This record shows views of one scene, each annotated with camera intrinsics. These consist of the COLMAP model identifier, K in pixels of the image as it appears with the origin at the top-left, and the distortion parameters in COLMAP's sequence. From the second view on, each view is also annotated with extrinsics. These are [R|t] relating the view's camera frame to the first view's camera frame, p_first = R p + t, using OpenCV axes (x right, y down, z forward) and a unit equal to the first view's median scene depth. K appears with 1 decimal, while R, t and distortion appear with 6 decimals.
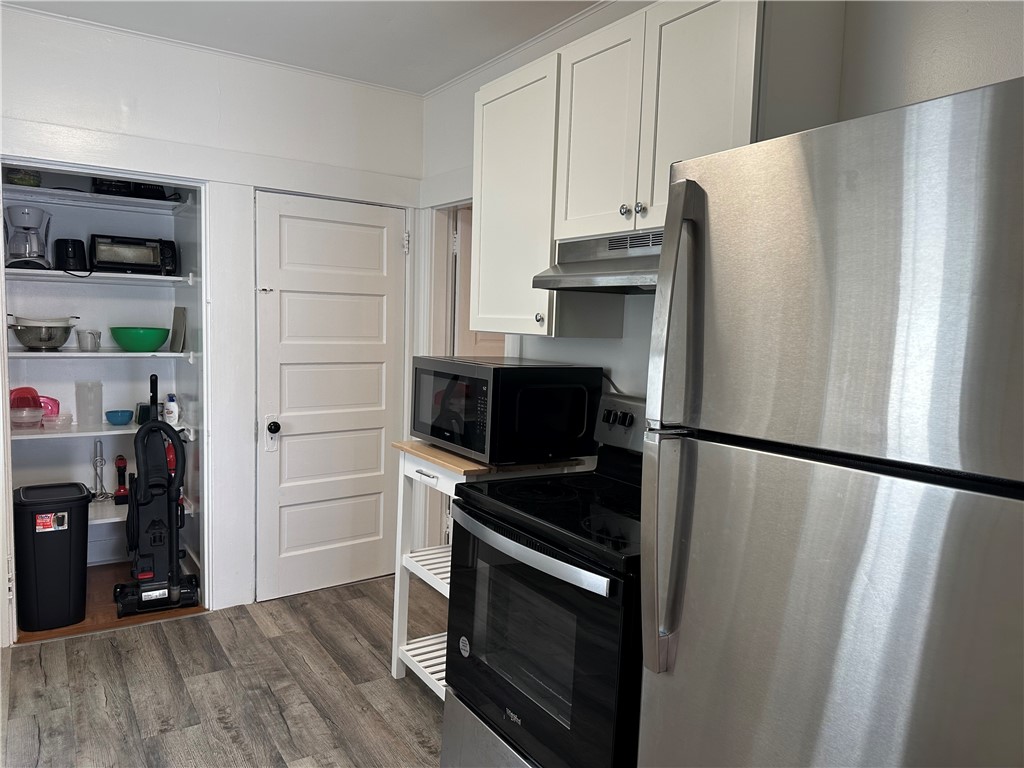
lens RADIAL K [[719.7, 0, 512.2], [0, 719.7, 386.9], [0, 0, 1]] dist [0.044876, -0.047274]
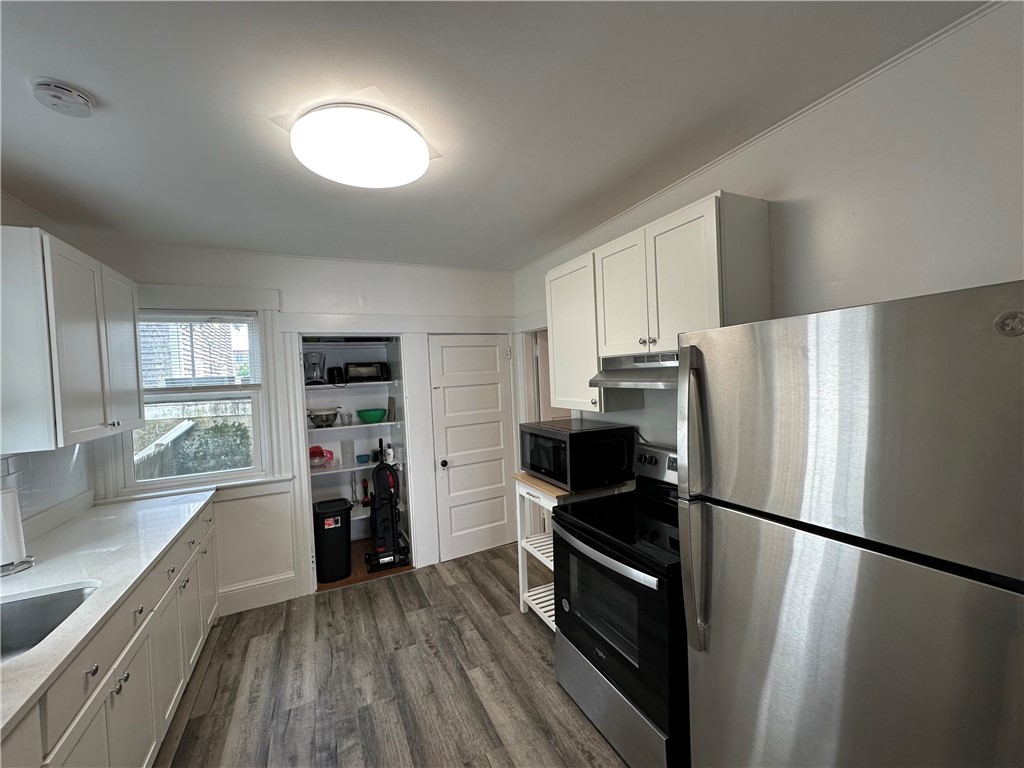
lens RADIAL K [[408.4, 0, 513.1], [0, 408.4, 385.6], [0, 0, 1]] dist [-0.002017, 0.000087]
pose [[0.988327, -0.077260, -0.131303, -0.016860], [0.068260, 0.995087, -0.071716, -0.063971], [0.136198, 0.061916, 0.988745, 0.014617]]
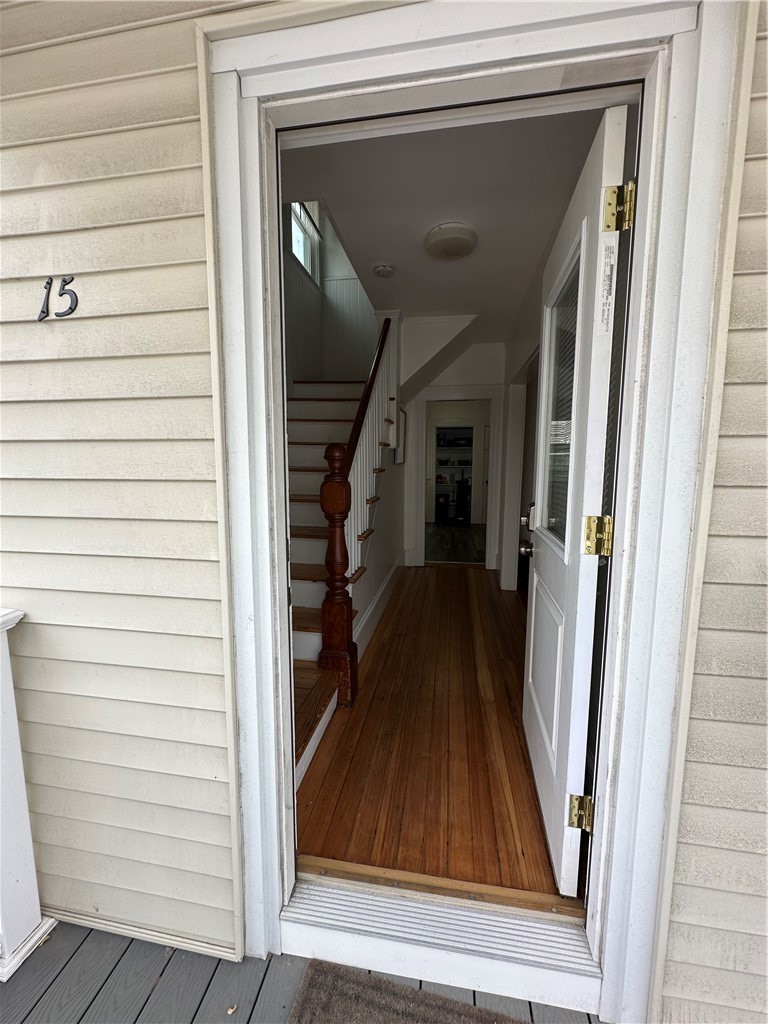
lens RADIAL K [[408.4, 0, 383.0], [0, 408.4, 506.3], [0, 0, 1]] dist [-0.002017, 0.000087]
pose [[0.737613, 0.053779, -0.673079, 1.051816], [-0.043183, 0.998540, 0.032461, 0.181476], [0.673842, 0.005122, 0.738858, -1.472657]]
